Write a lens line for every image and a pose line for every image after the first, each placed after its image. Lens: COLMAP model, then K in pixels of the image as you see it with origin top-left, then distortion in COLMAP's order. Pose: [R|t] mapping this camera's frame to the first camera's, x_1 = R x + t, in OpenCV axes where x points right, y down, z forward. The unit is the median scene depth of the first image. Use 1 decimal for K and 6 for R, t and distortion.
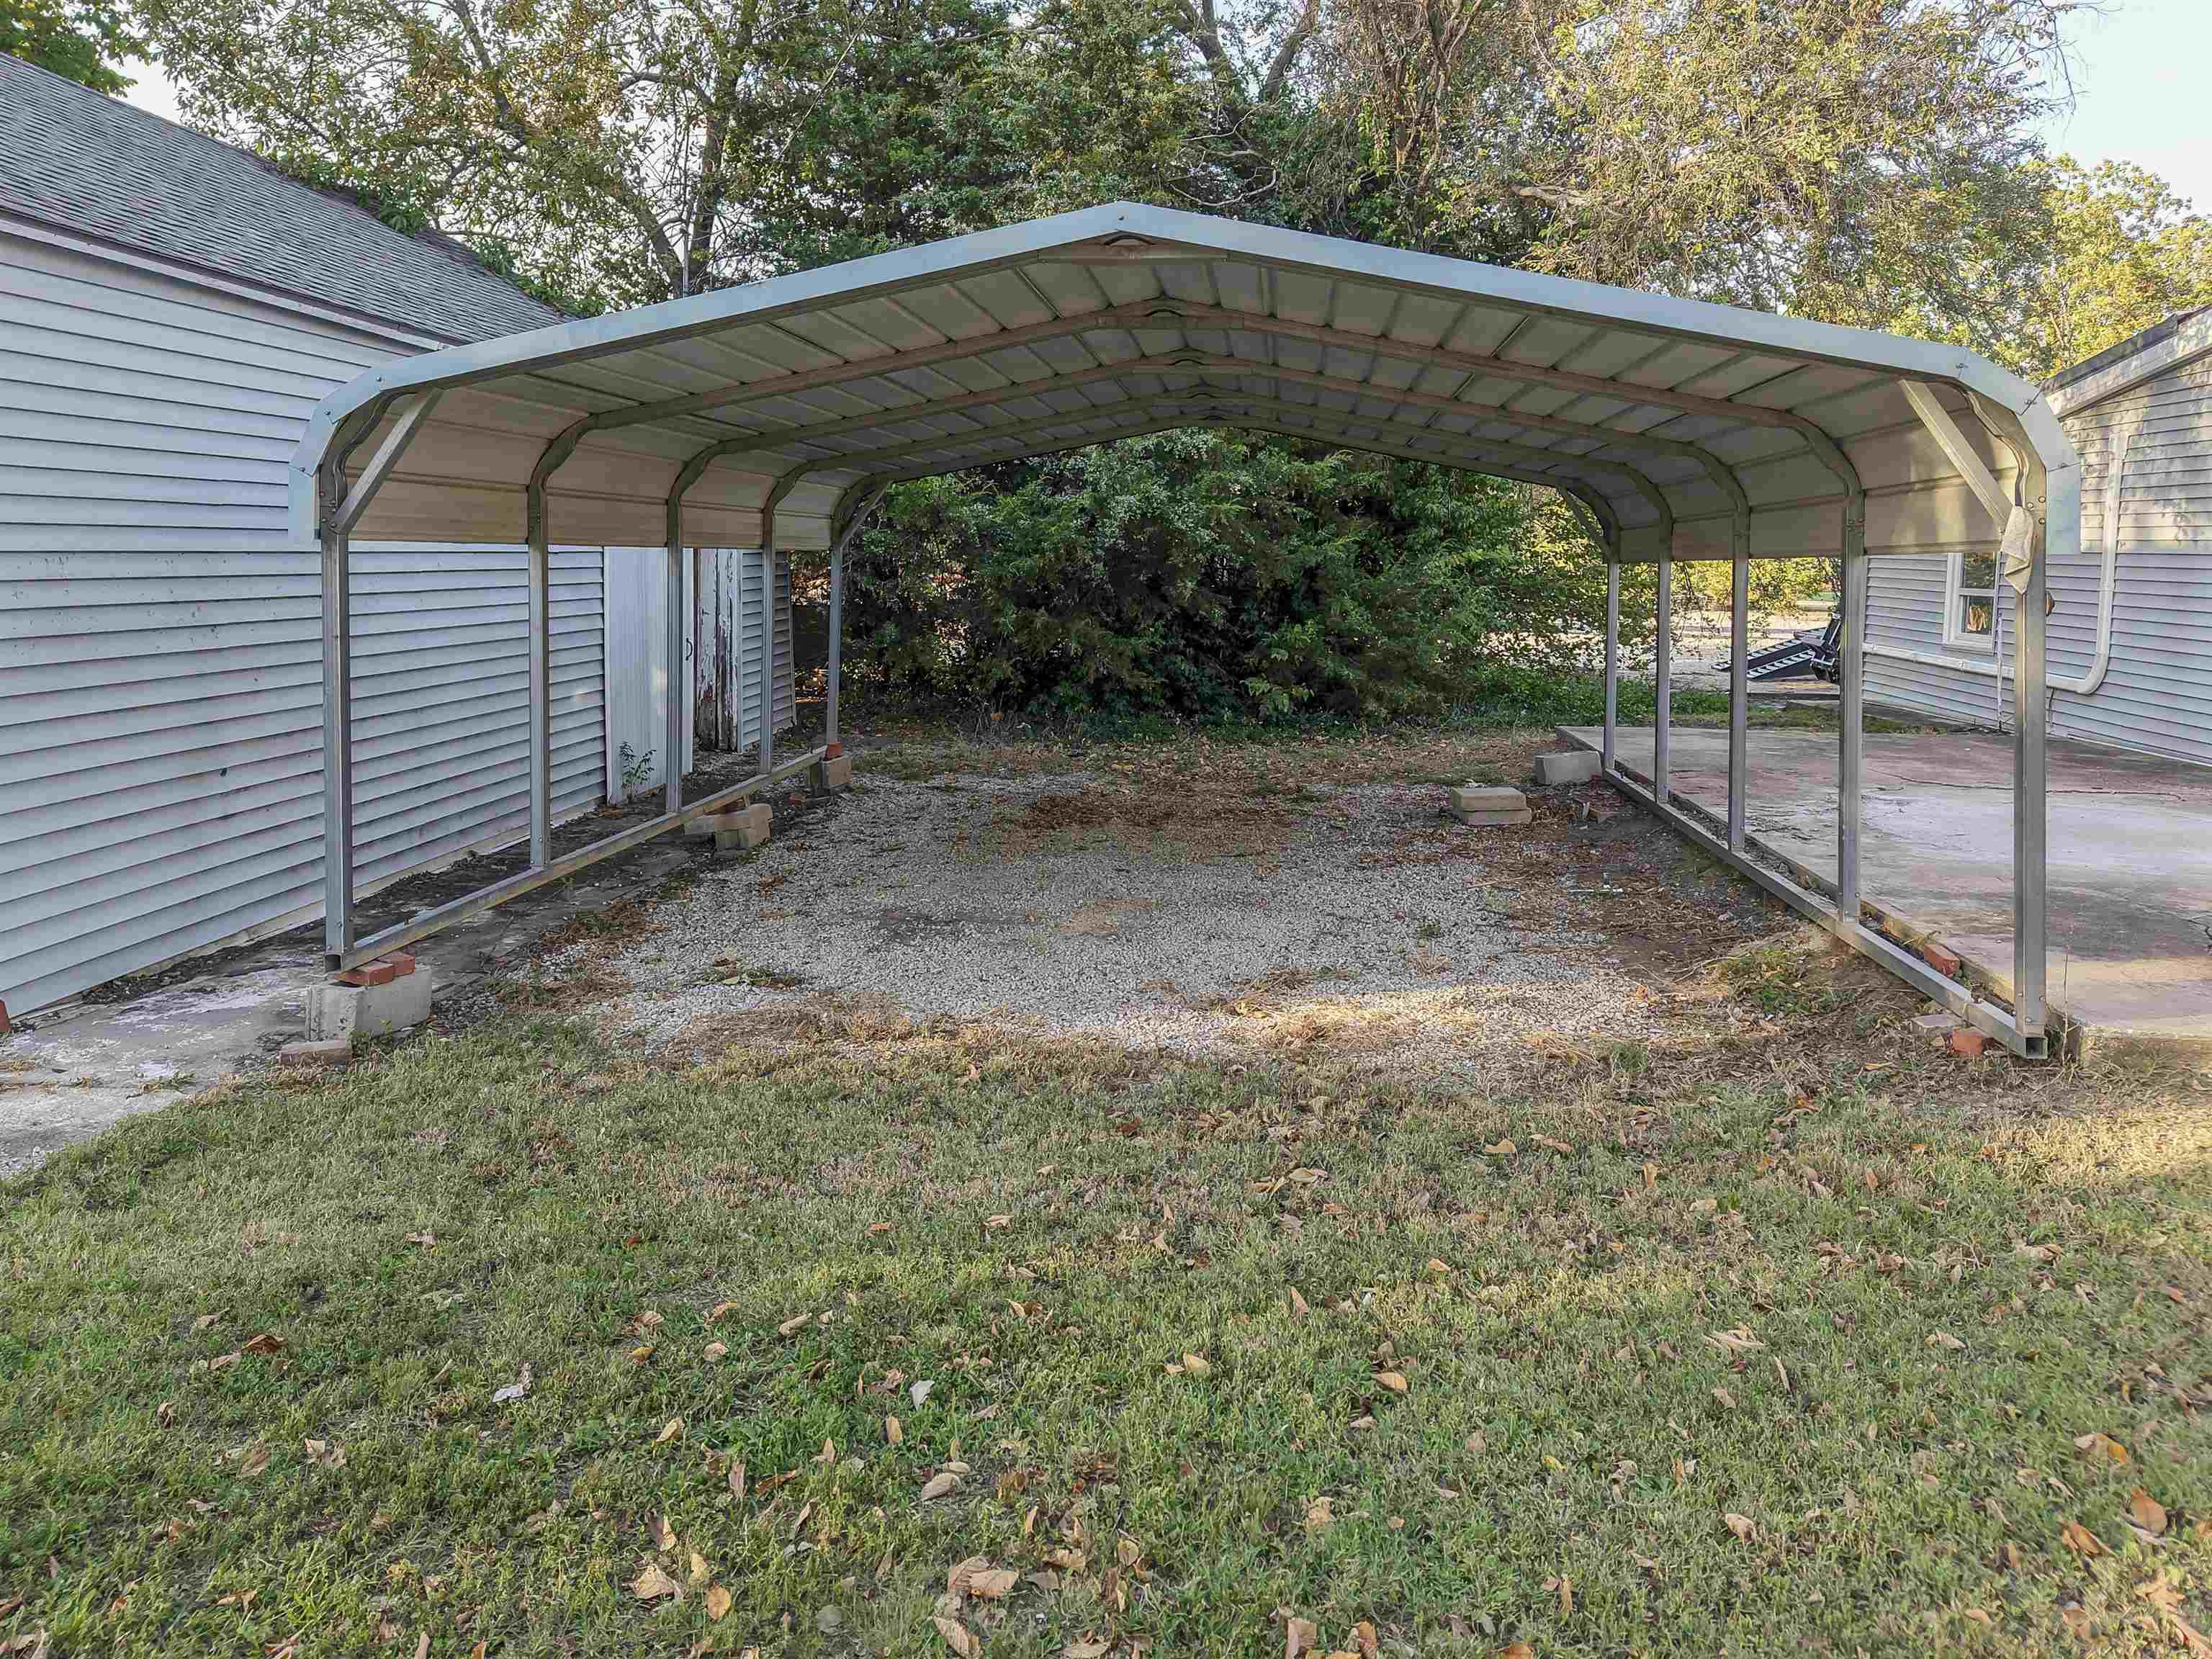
lens RADIAL K [[1533.6, 0, 1104.5], [0, 1533.6, 623.3], [0, 0, 1]] dist [0.033762, -0.073332]
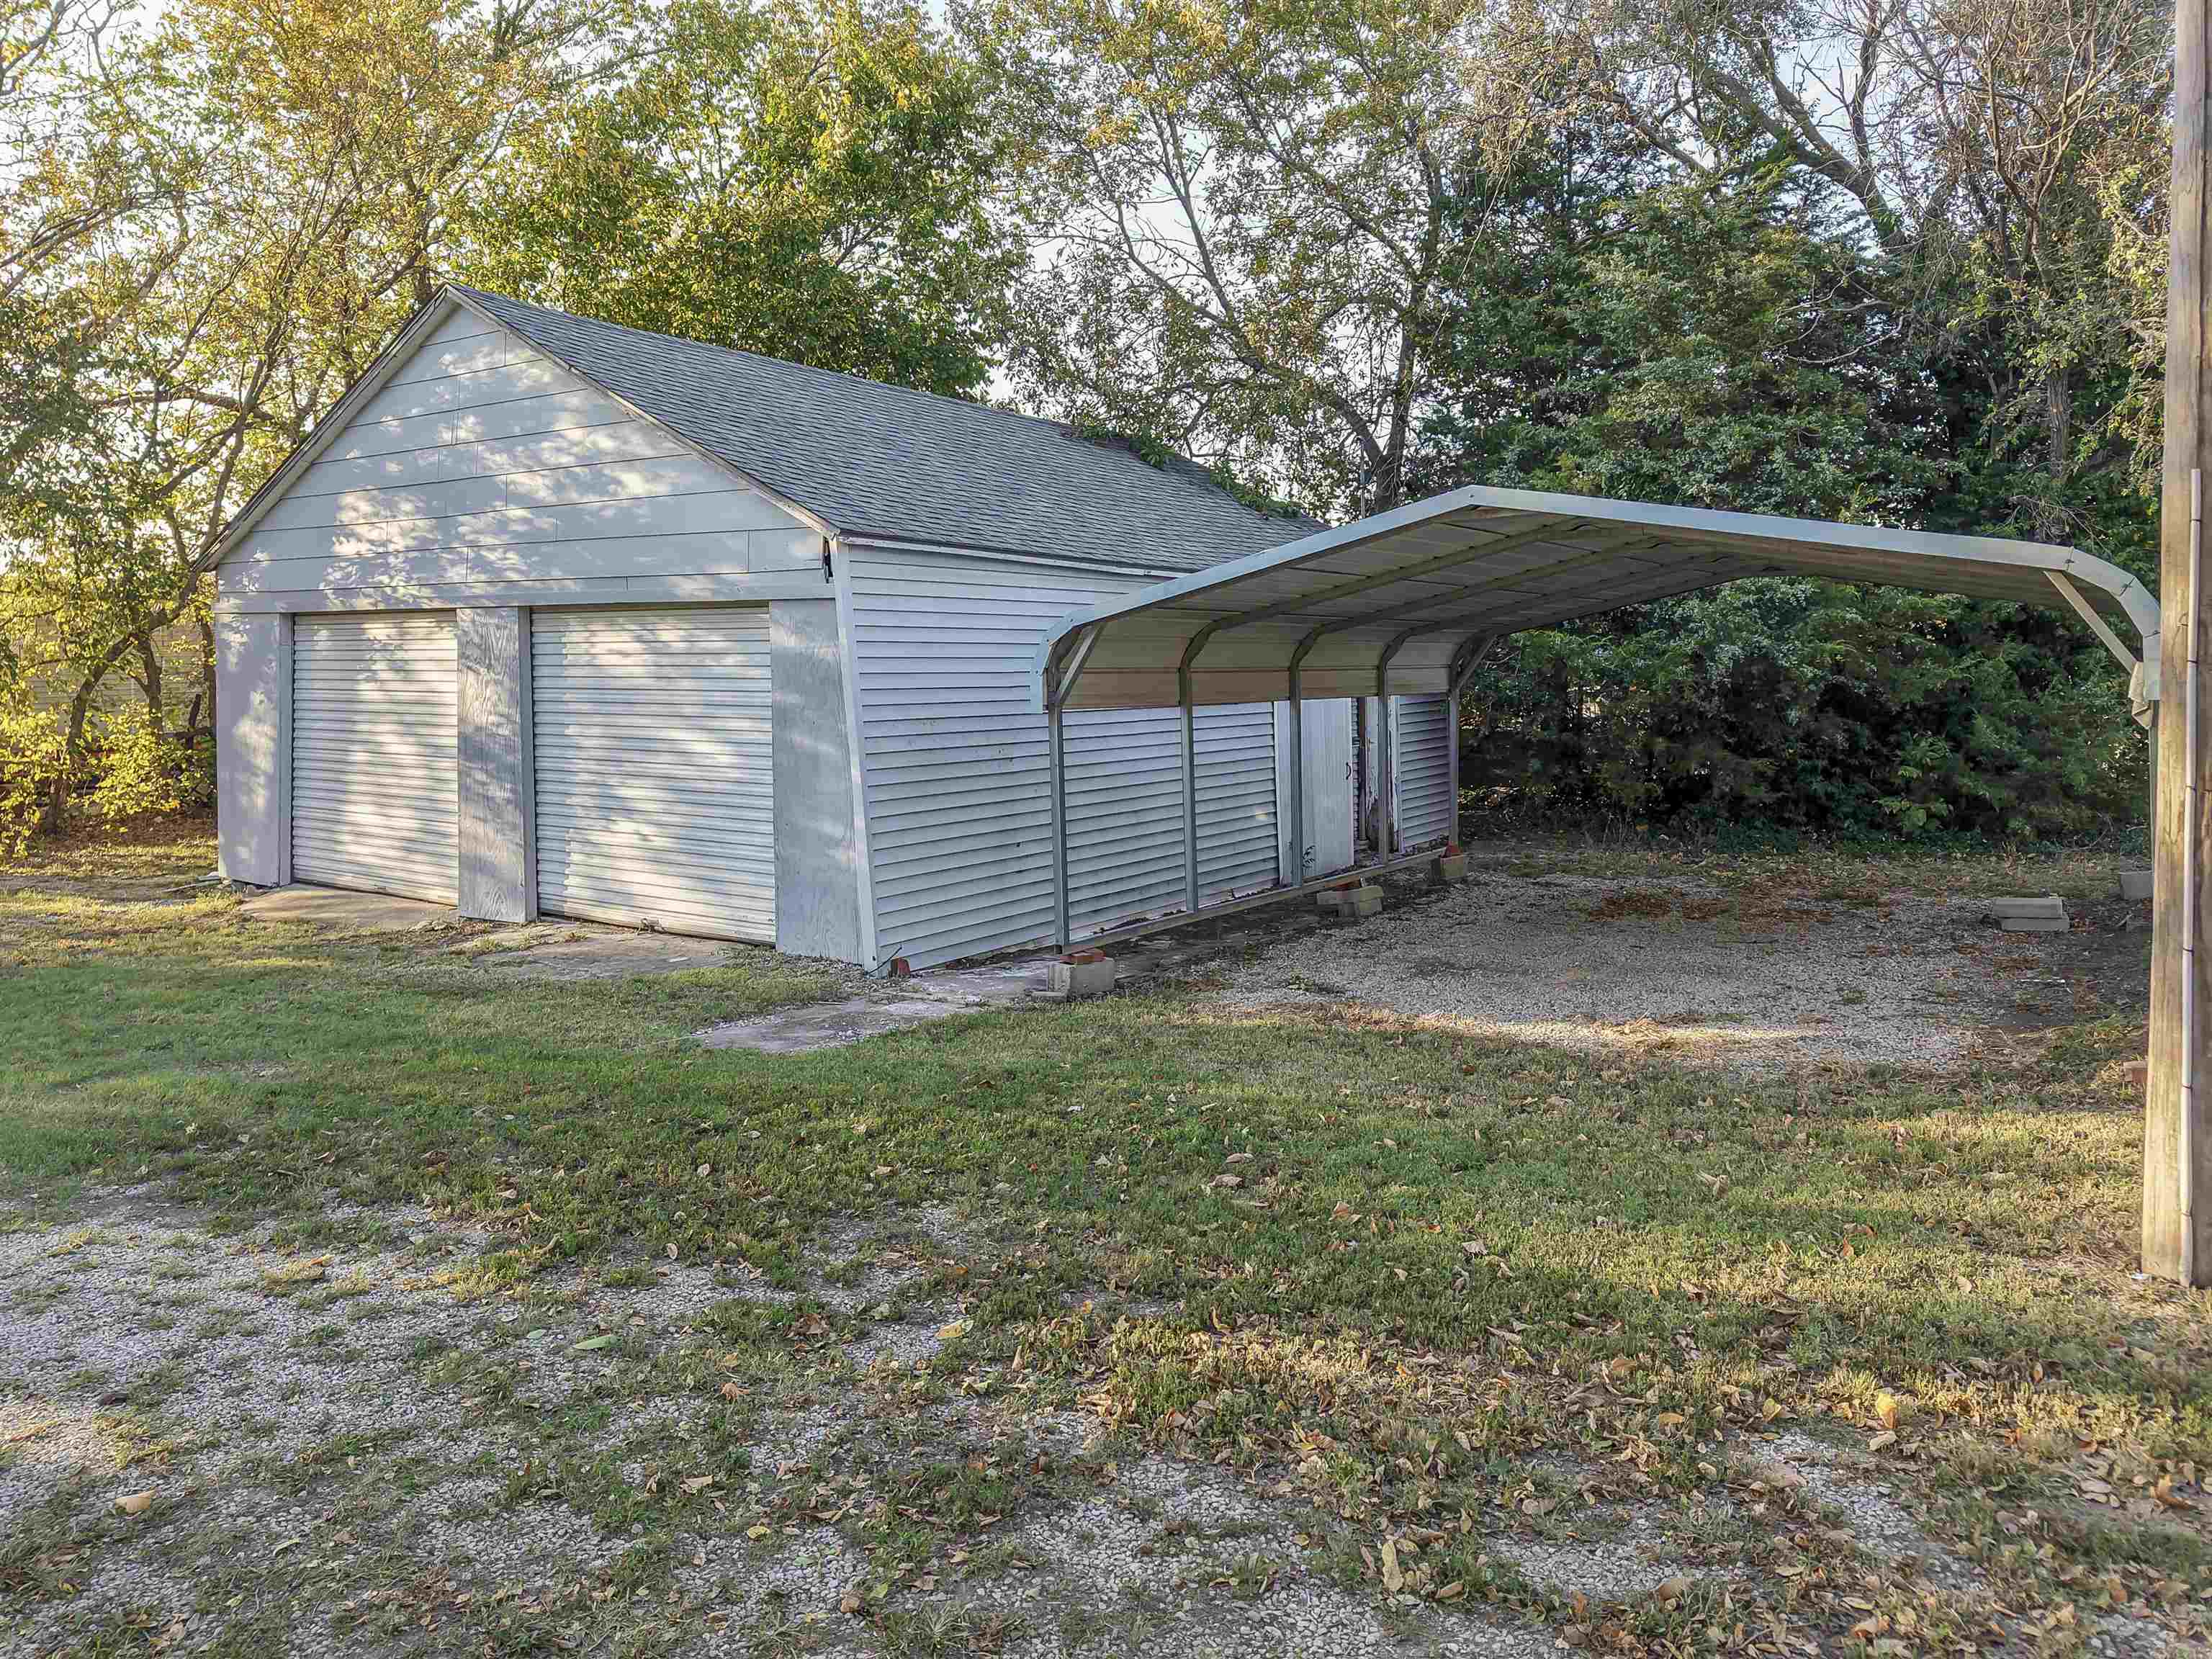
lens RADIAL K [[1491.1, 0, 1118.5], [0, 1491.1, 828.0], [0, 0, 1]] dist [0.032866, -0.000382]
pose [[0.872650, 0.015358, -0.488105, 0.213530], [0.011364, 0.998596, 0.051737, -0.003665], [0.488214, -0.050695, 0.871250, -0.246462]]
